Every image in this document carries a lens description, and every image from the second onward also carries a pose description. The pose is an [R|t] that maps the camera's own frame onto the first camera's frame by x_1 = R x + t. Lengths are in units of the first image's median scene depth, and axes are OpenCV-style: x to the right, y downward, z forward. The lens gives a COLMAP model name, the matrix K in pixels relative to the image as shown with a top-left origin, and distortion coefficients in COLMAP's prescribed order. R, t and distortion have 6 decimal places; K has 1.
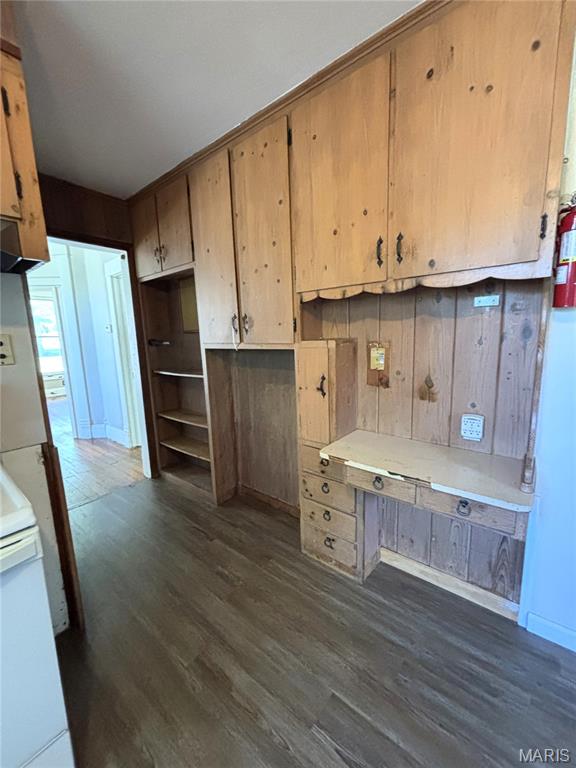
lens RADIAL K [[309.4, 0, 288.2], [0, 309.4, 383.1], [0, 0, 1]] dist [-0.008033, 0.000408]
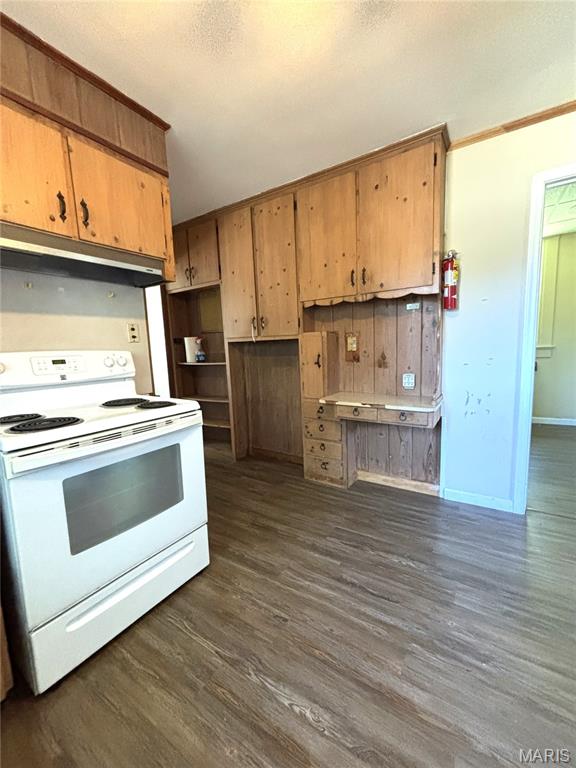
lens RADIAL K [[309.4, 0, 288.0], [0, 309.4, 384.3], [0, 0, 1]] dist [-0.008033, 0.000408]
pose [[0.994536, -0.020509, 0.102359, -0.207089], [0.024092, 0.999135, -0.033893, 0.179907], [-0.101575, 0.036174, 0.994170, -0.540877]]
